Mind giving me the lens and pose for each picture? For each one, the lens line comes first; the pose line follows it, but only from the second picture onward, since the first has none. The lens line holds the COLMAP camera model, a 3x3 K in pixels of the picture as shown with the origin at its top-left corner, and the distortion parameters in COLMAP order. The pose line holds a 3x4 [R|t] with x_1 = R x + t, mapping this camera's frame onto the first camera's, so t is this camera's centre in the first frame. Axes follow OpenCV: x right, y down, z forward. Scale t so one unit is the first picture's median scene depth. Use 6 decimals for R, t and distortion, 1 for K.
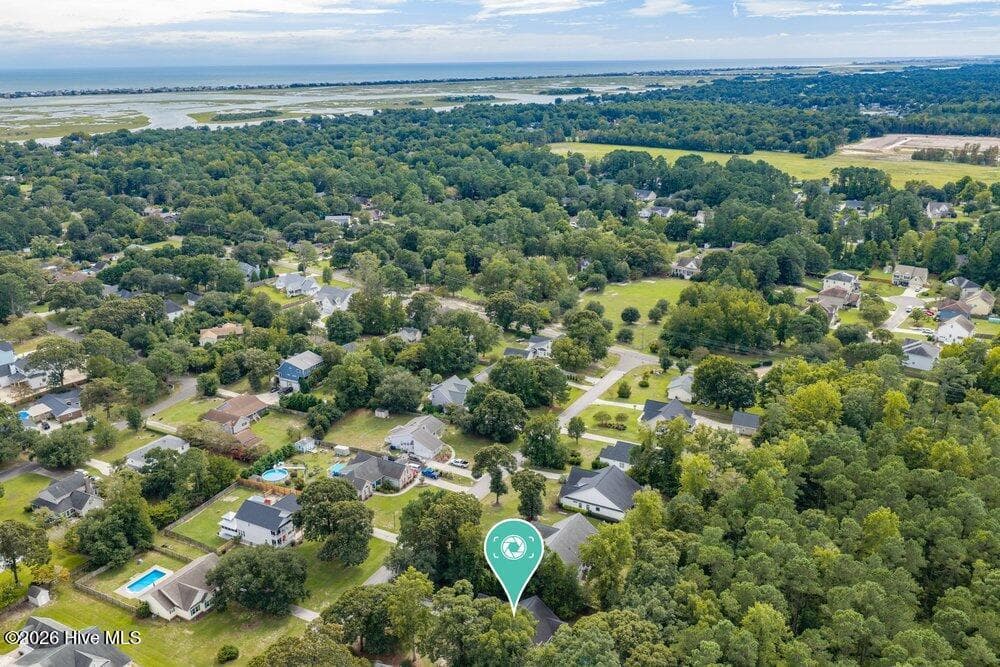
lens RADIAL K [[426.0, 0, 498.2], [0, 426.0, 331.0], [0, 0, 1]] dist [-0.001418, -0.000542]
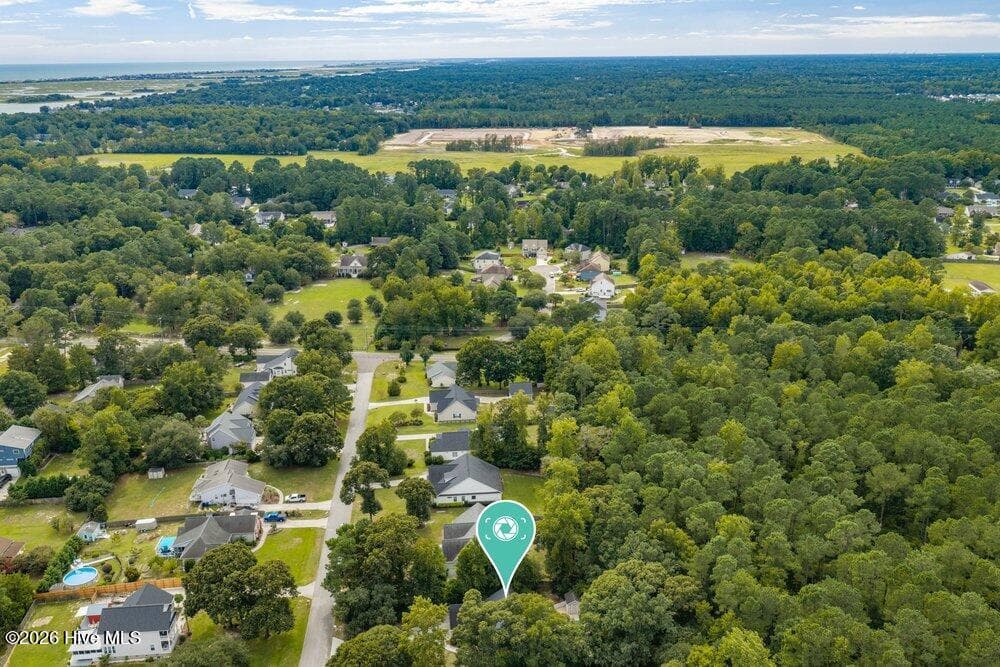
lens RADIAL K [[426.0, 0, 498.2], [0, 426.0, 331.0], [0, 0, 1]] dist [-0.001418, -0.000542]
pose [[0.937484, -0.184050, 0.295381, 0.605119], [0.183793, 0.982540, 0.028889, 0.050986], [-0.295541, 0.027206, 0.954943, -0.092247]]
